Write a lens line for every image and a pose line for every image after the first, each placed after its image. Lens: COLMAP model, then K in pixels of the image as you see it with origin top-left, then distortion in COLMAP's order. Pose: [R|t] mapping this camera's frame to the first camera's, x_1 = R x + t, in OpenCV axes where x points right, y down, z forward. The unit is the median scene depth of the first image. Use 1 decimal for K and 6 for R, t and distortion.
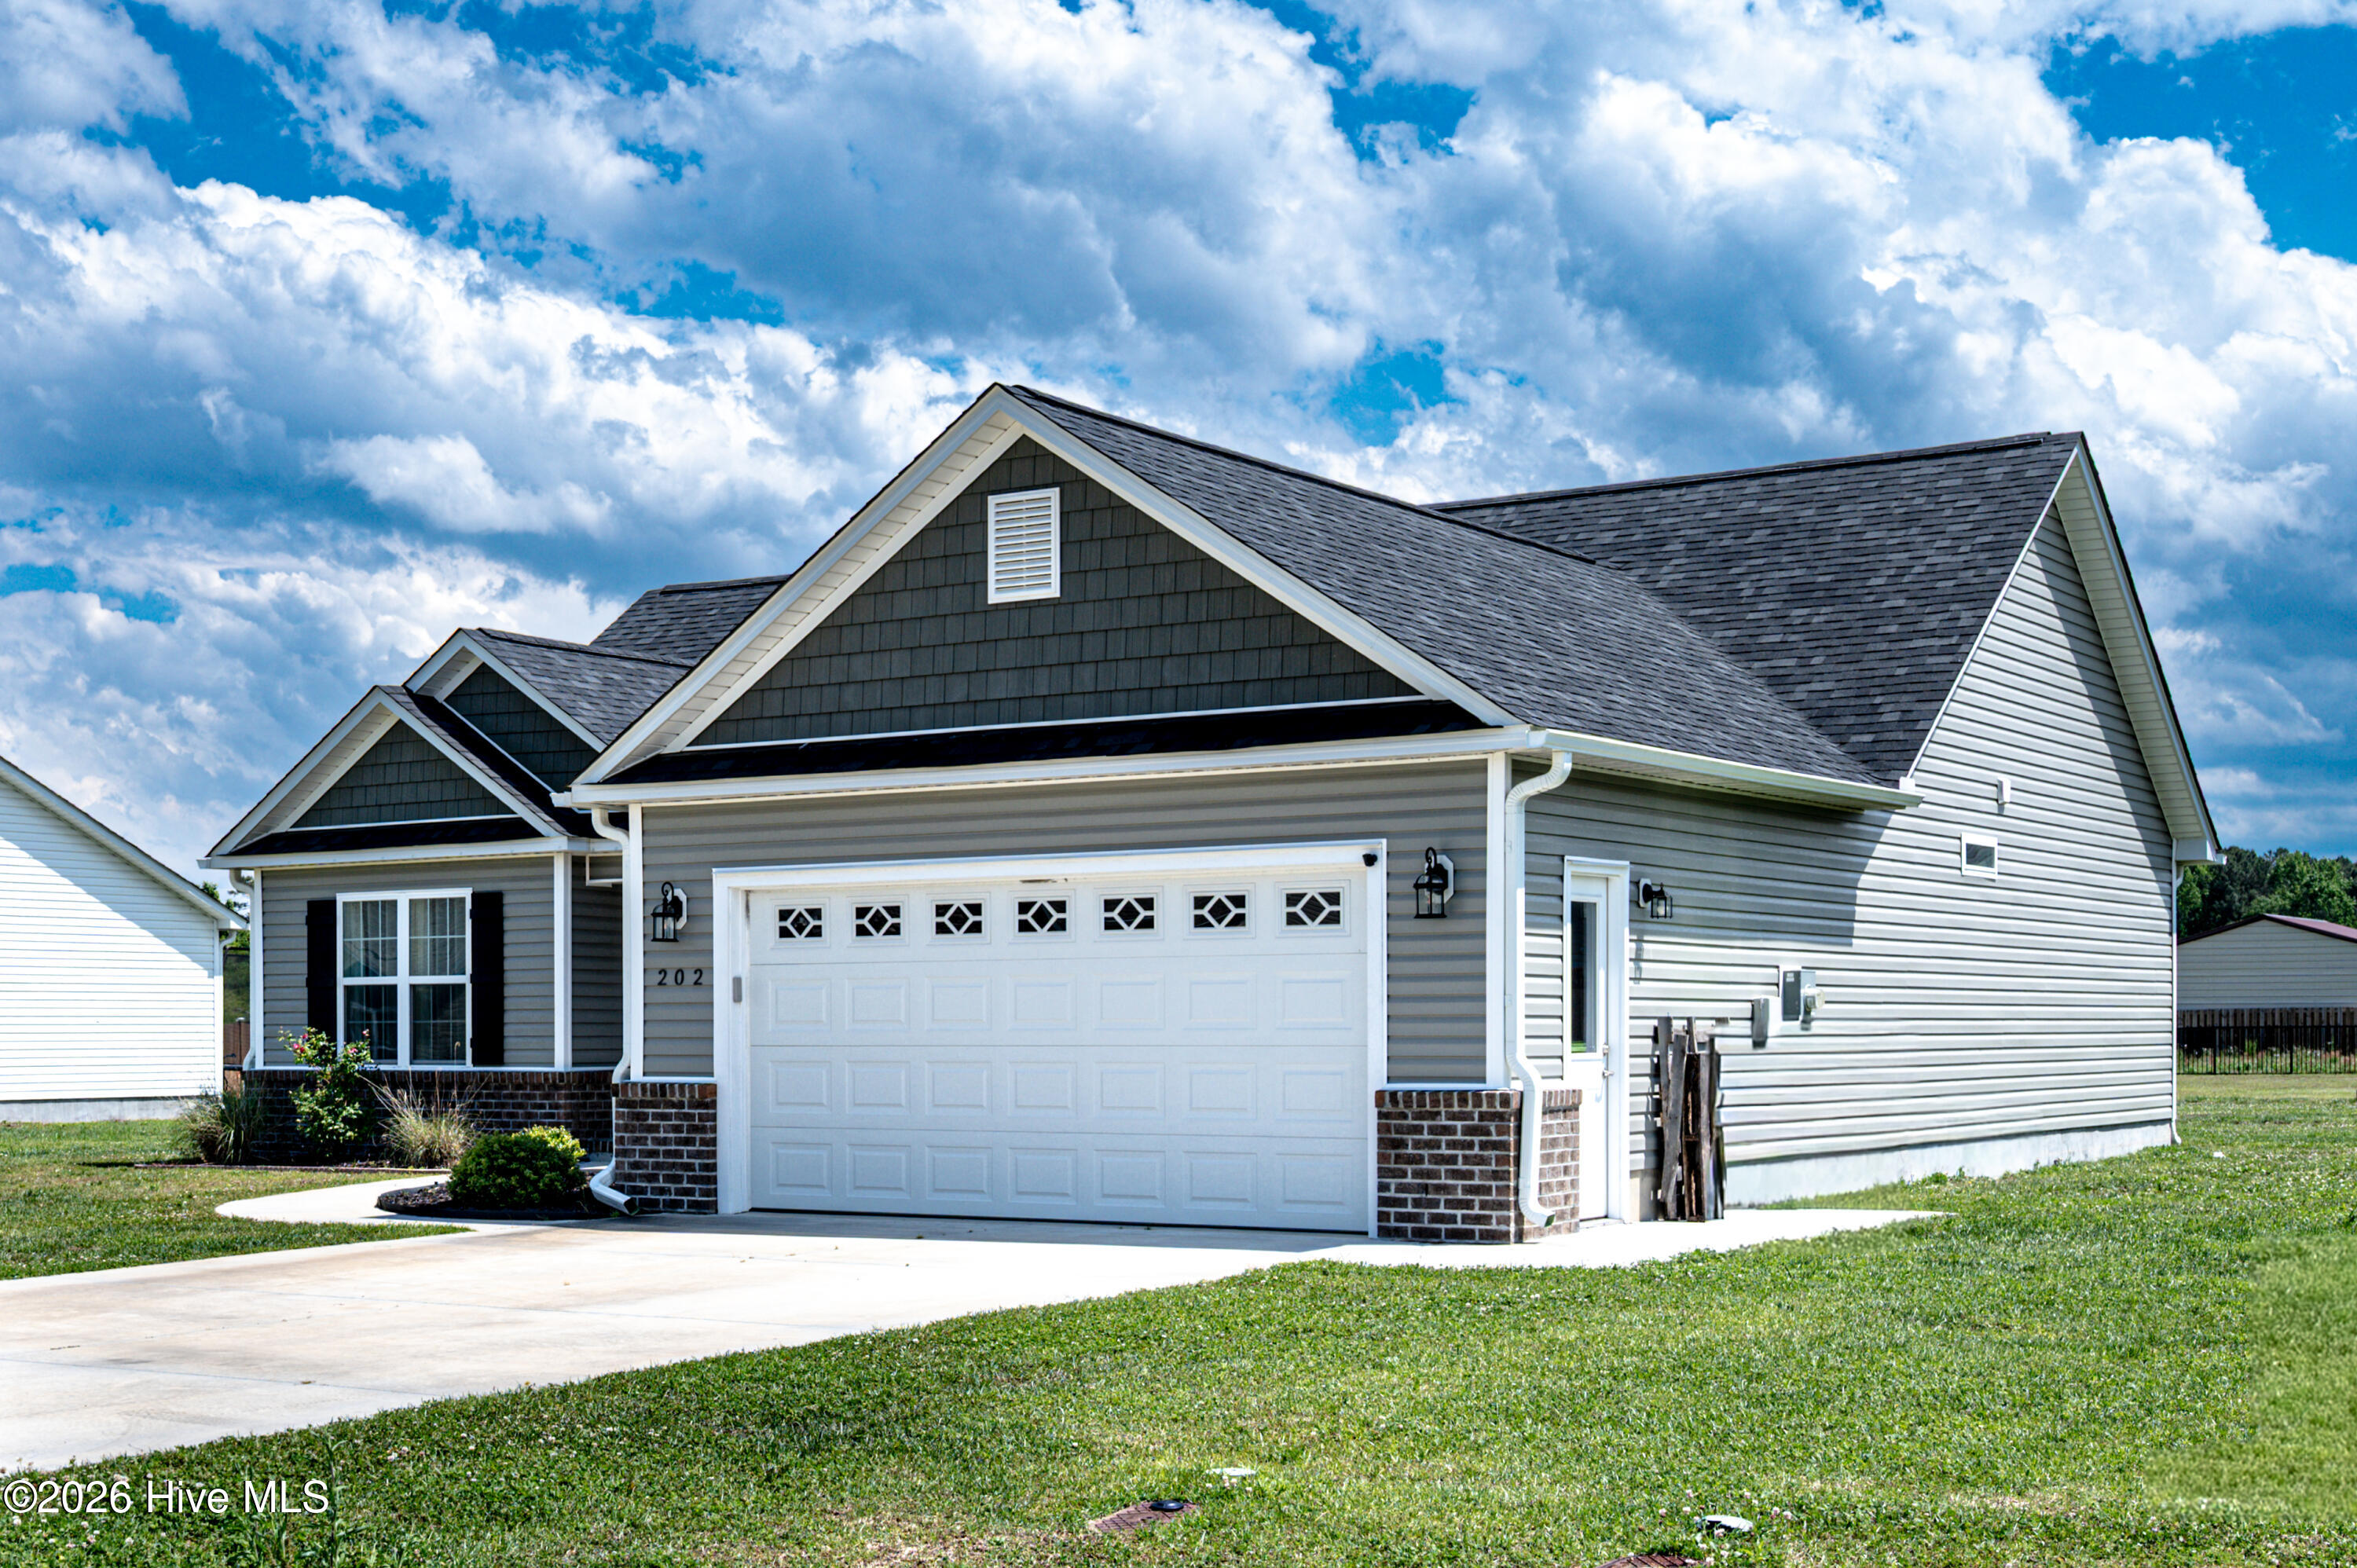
lens RADIAL K [[3230.9, 0, 703.0], [0, 3230.9, 1069.0], [0, 0, 1]] dist [-0.003545, 0.074121]
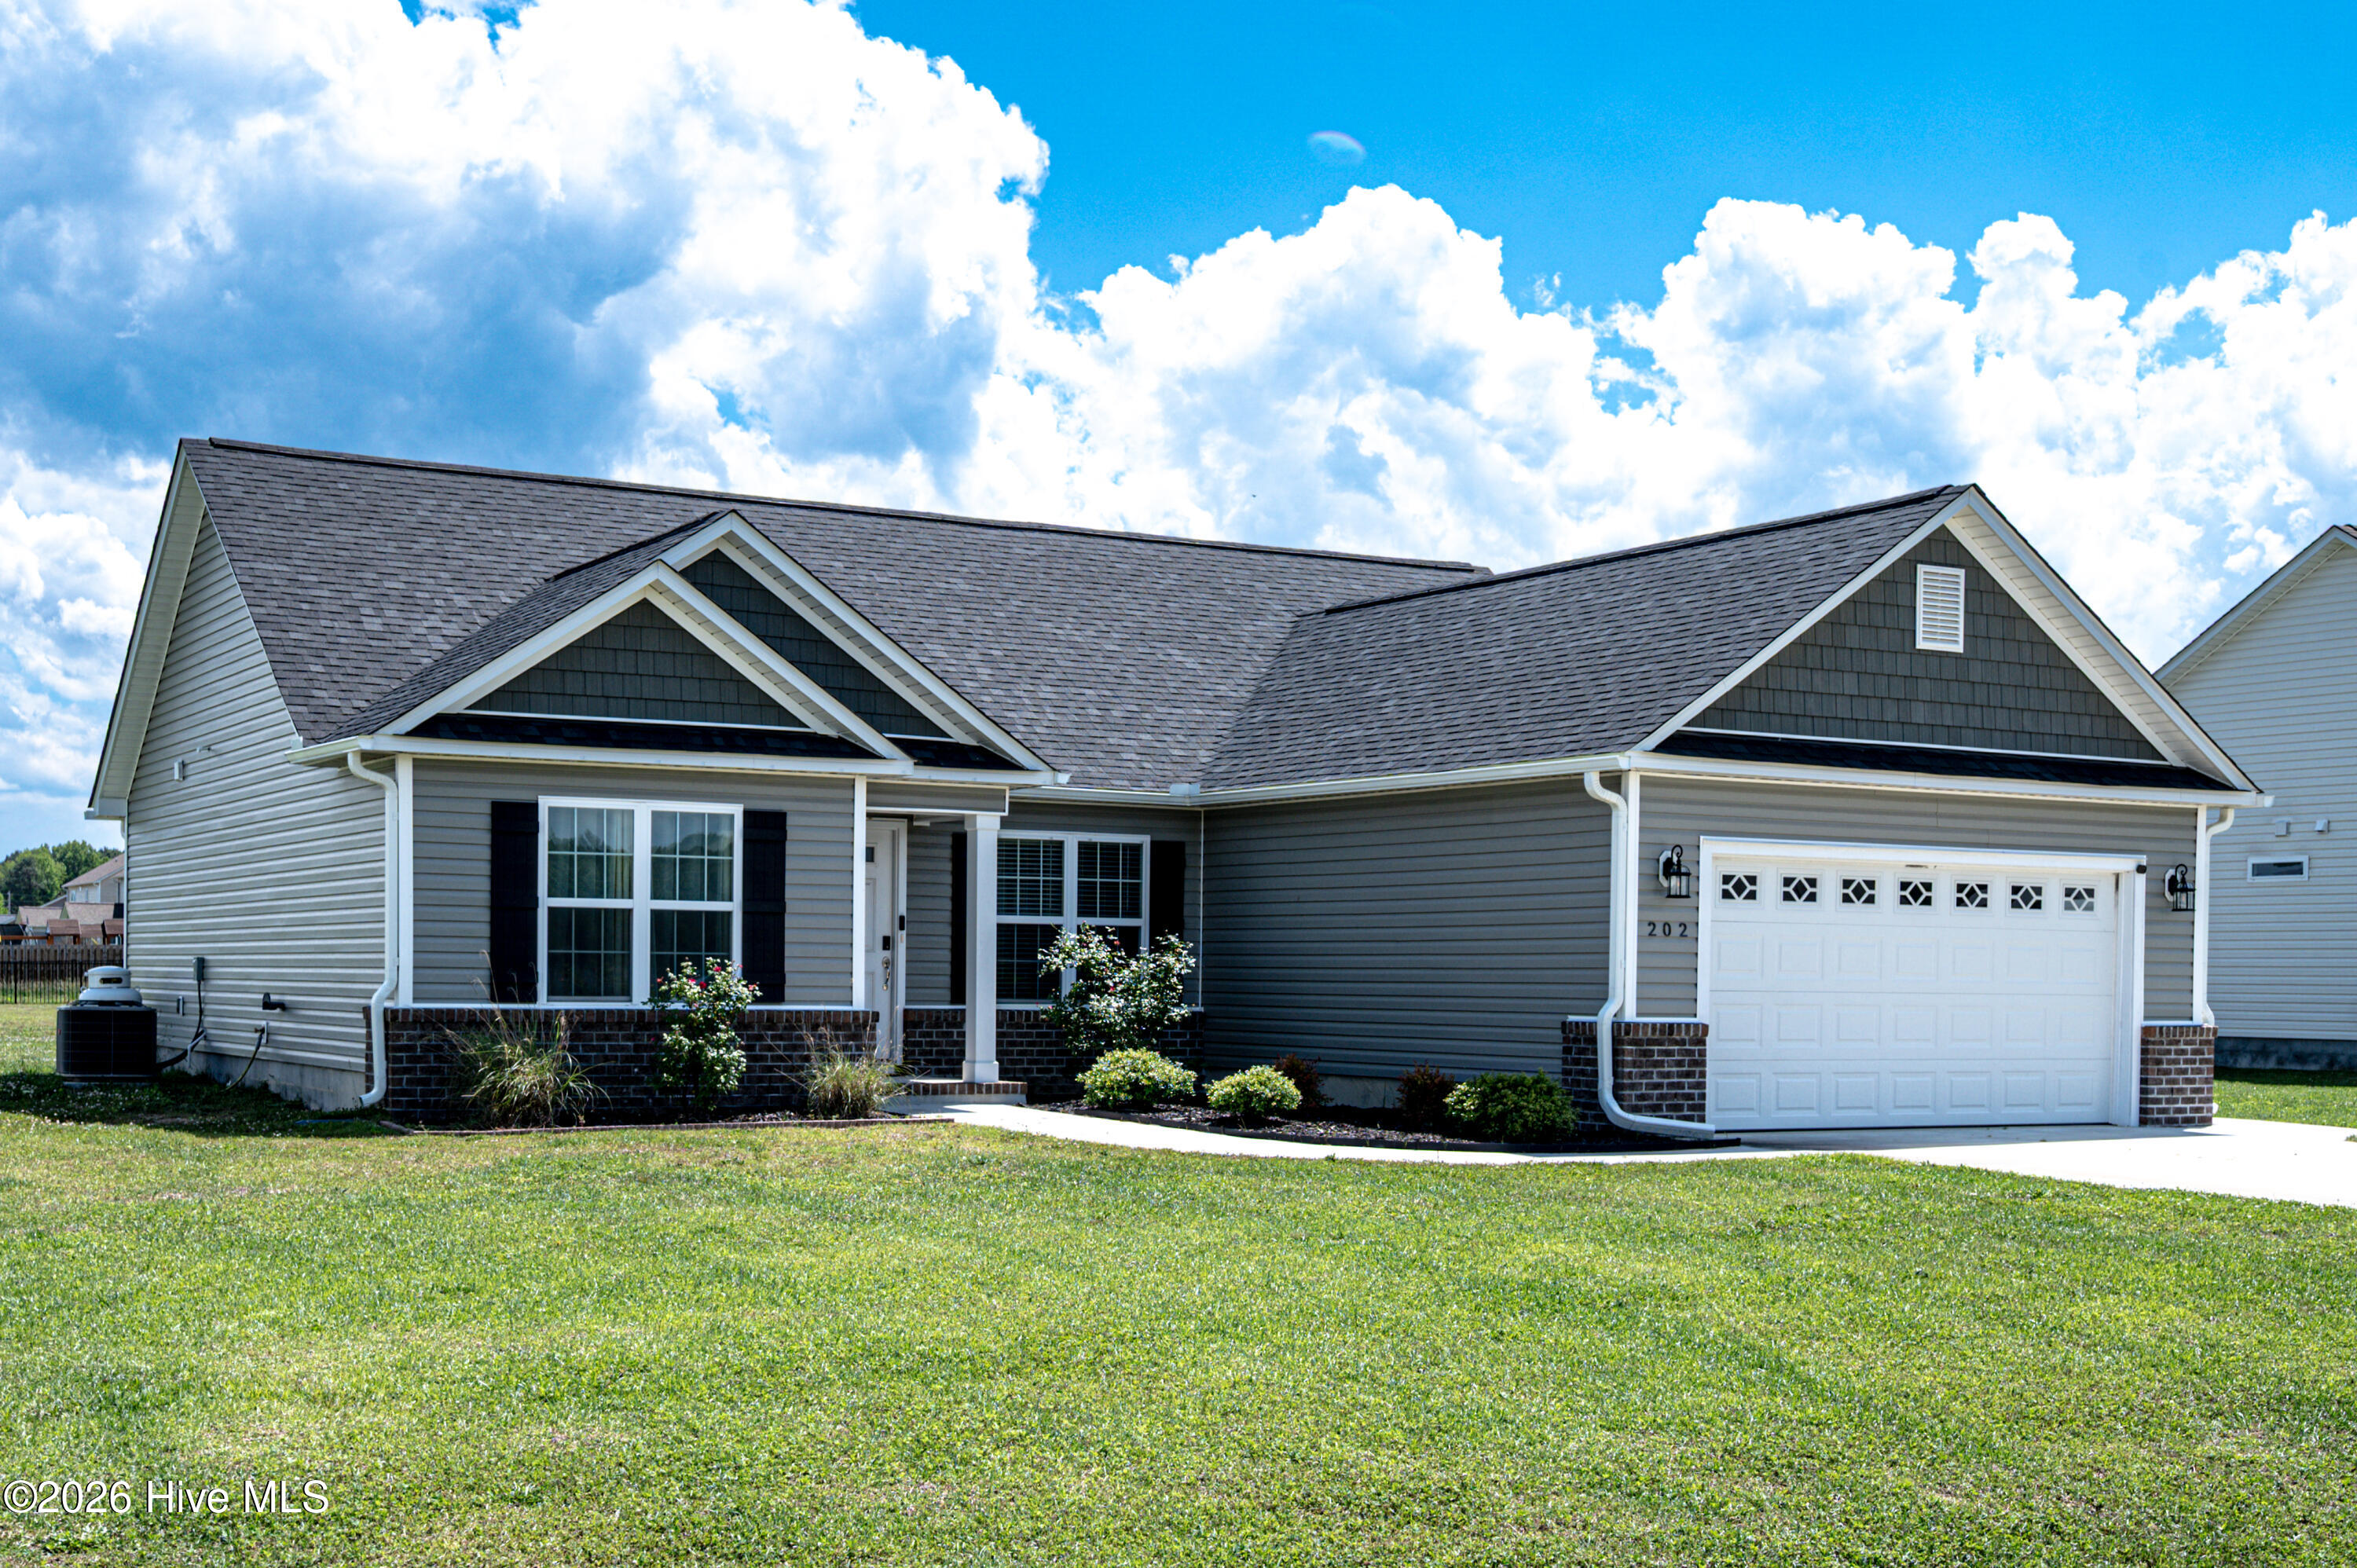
lens RADIAL K [[2905.6, 0, 1127.1], [0, 2905.6, 1033.7], [0, 0, 1]] dist [-0.000196, 0.037255]
pose [[0.383829, -0.009362, 0.923357, -1.028249], [-0.002978, 0.999931, 0.011376, -0.002984], [-0.923399, -0.007116, 0.383775, 0.791124]]
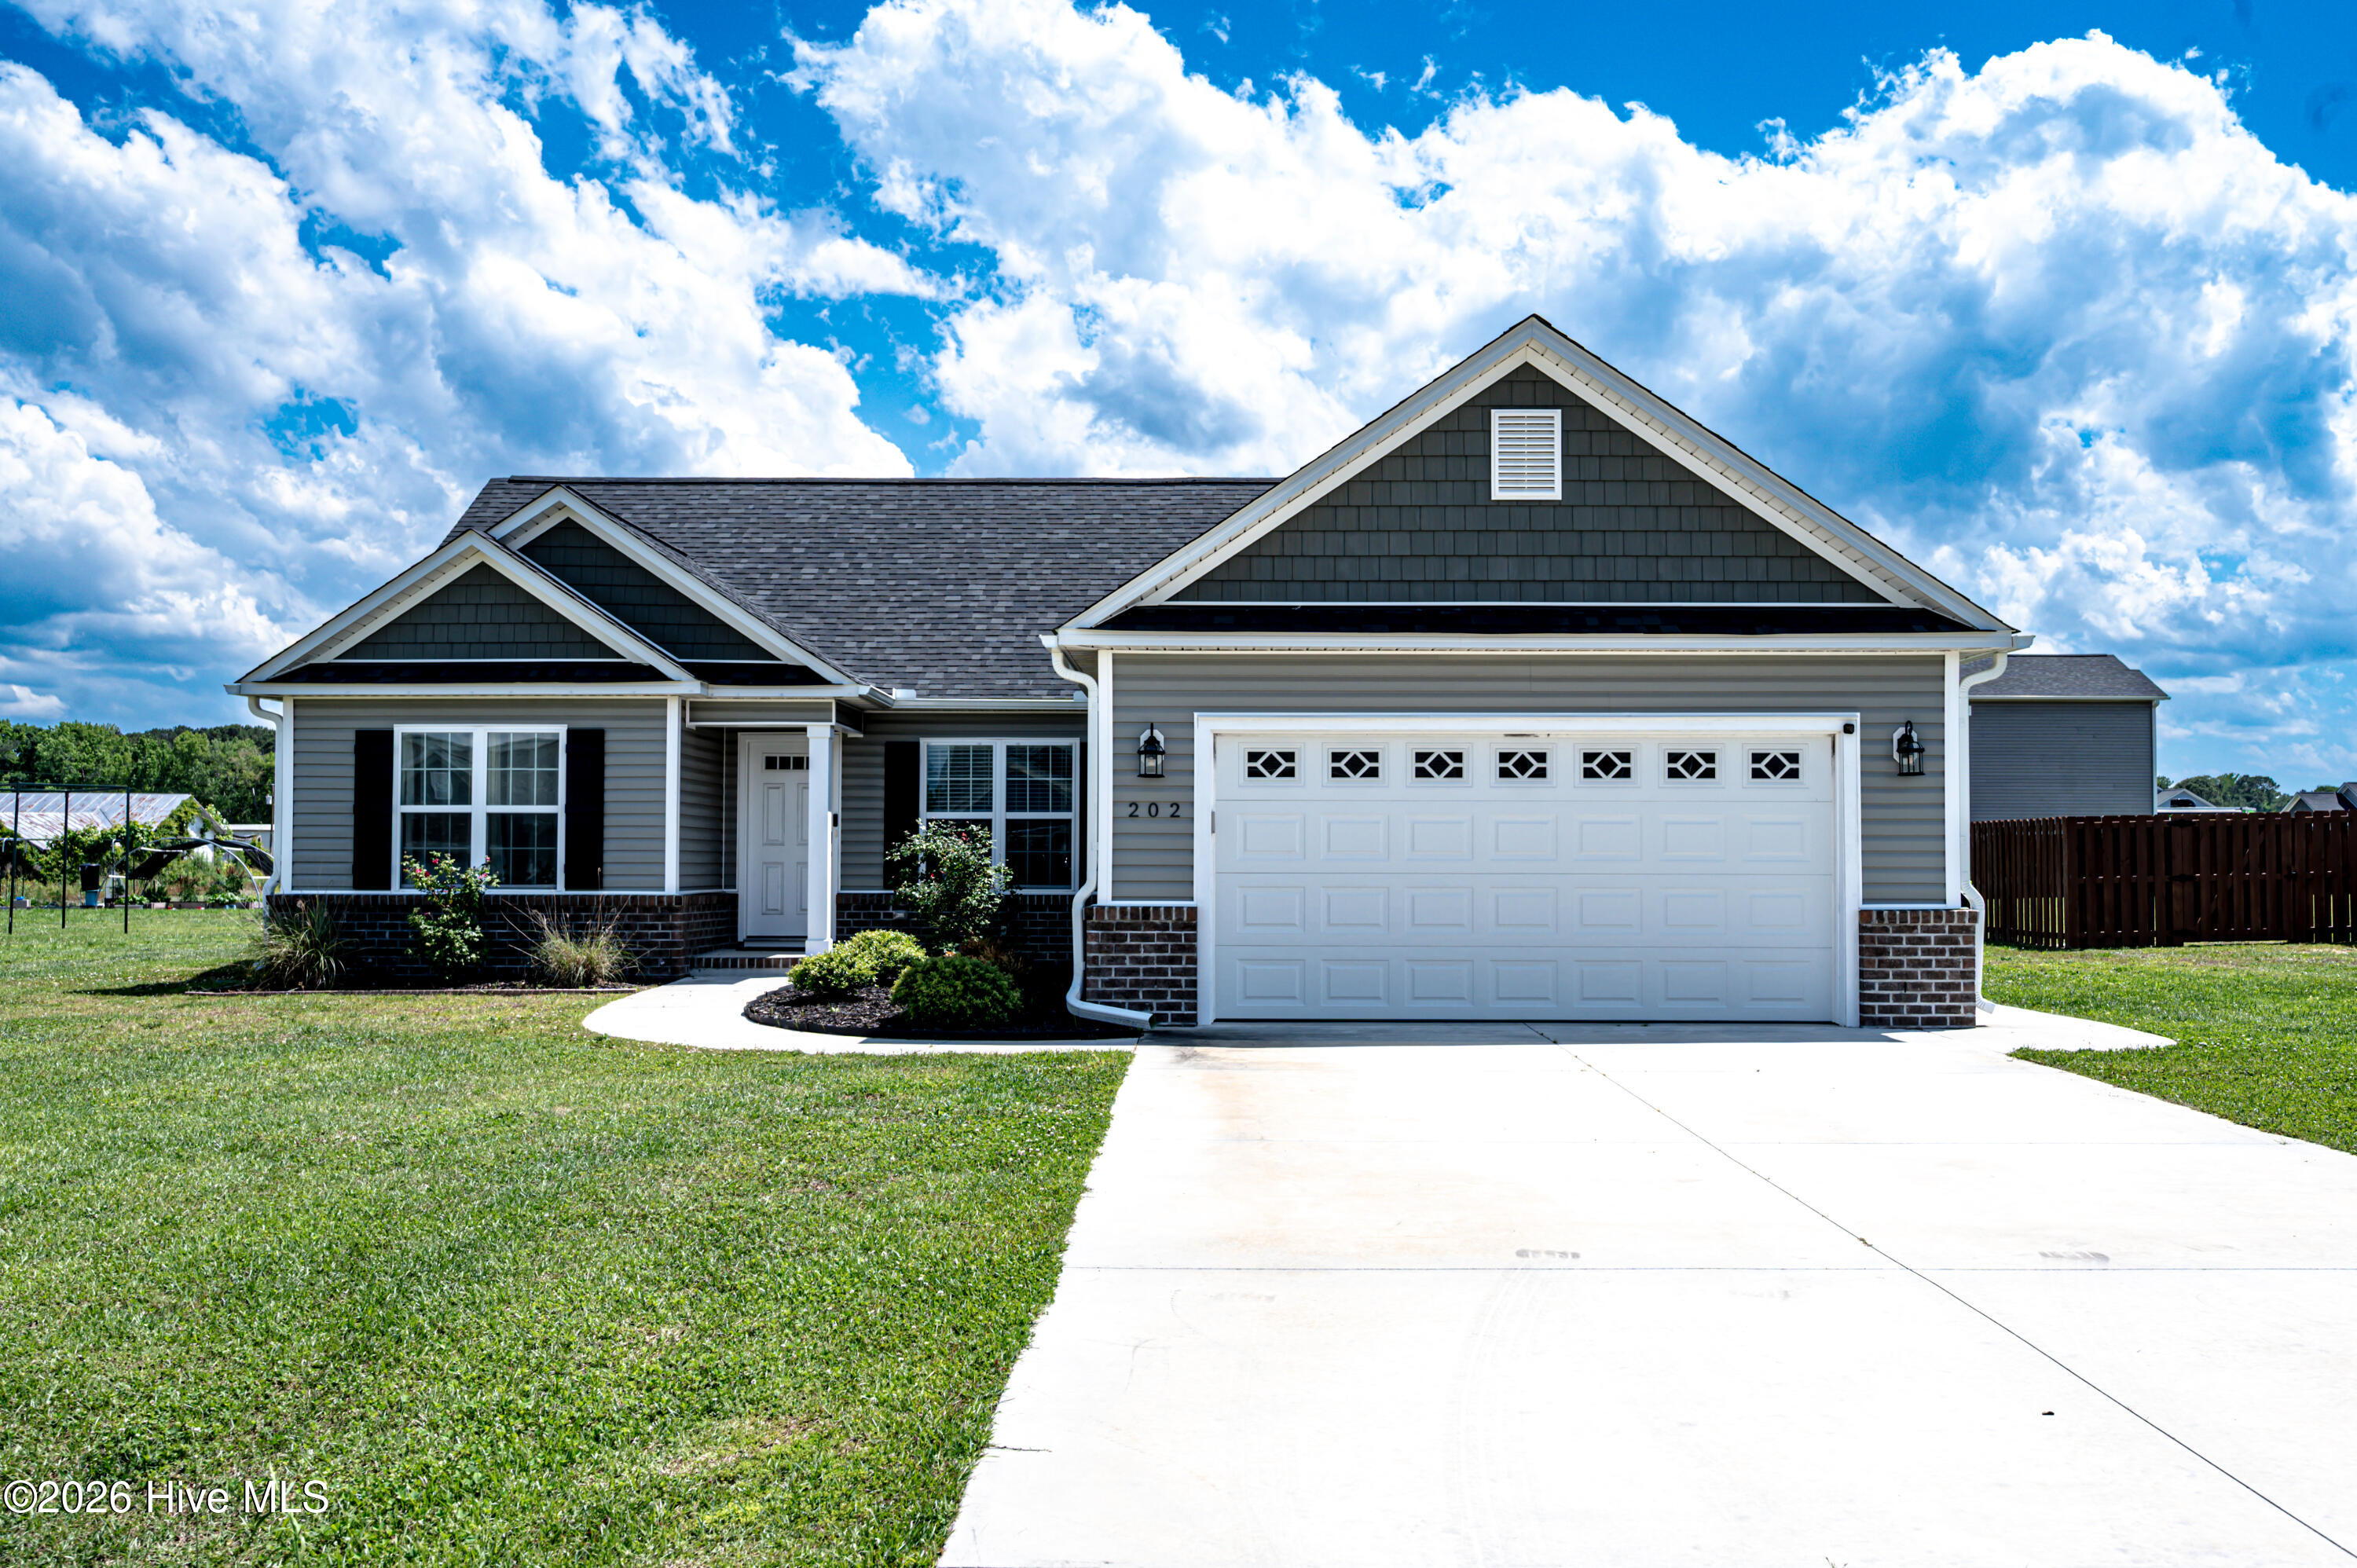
lens RADIAL K [[2058.1, 0, 1180.1], [0, 2058.1, 793.8], [0, 0, 1]] dist [-0.002584, 0.001483]
pose [[0.802960, 0.025512, 0.595486, -0.420106], [0.001416, 0.998999, -0.044708, -0.002725], [-0.596031, 0.036742, 0.802120, 0.437773]]
